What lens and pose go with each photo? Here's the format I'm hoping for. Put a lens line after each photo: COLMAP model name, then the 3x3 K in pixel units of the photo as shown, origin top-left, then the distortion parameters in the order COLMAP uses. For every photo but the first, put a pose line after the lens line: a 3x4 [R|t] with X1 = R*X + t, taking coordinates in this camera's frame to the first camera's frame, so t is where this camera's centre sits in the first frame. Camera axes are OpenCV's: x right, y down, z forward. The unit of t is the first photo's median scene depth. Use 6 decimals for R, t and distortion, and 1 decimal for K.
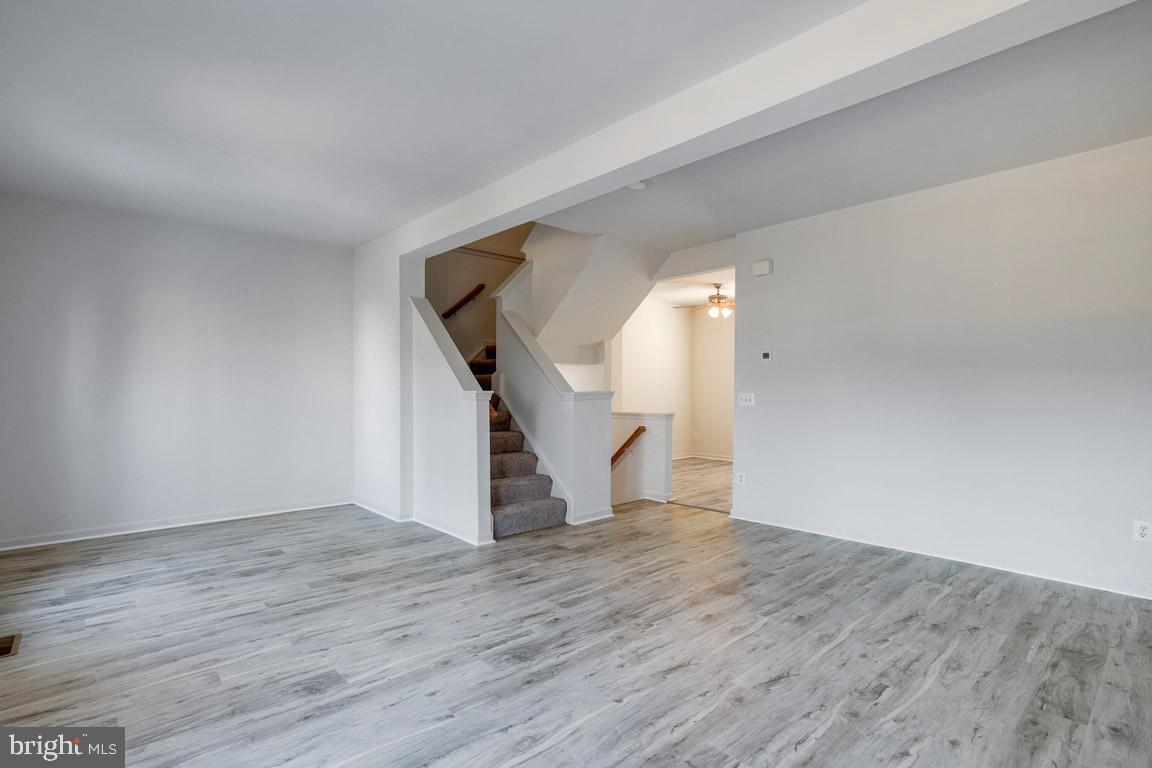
lens RADIAL K [[557.2, 0, 569.5], [0, 557.2, 386.4], [0, 0, 1]] dist [0.000161, 0.003813]
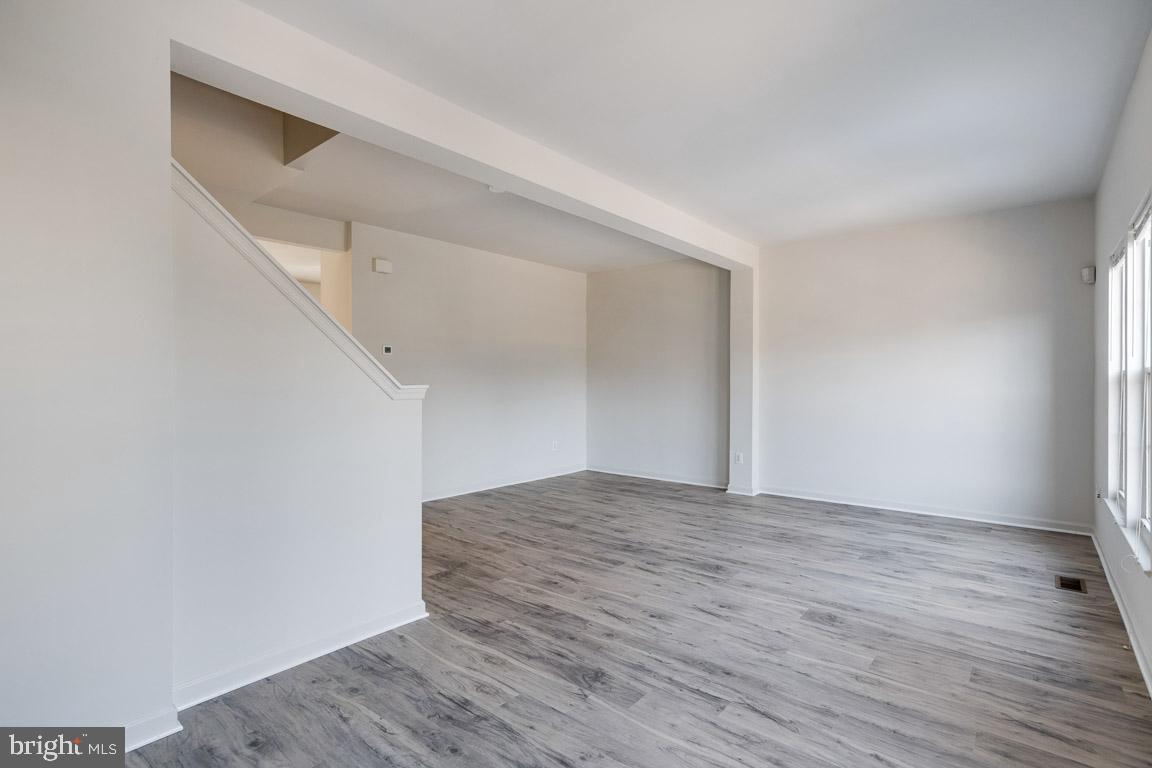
lens RADIAL K [[557.2, 0, 569.0], [0, 557.2, 383.3], [0, 0, 1]] dist [0.000161, 0.003813]
pose [[-0.148387, -0.003154, 0.988924, -1.227942], [-0.007993, 0.999966, 0.001990, 0.004875], [-0.988897, -0.007609, -0.148407, 1.343968]]
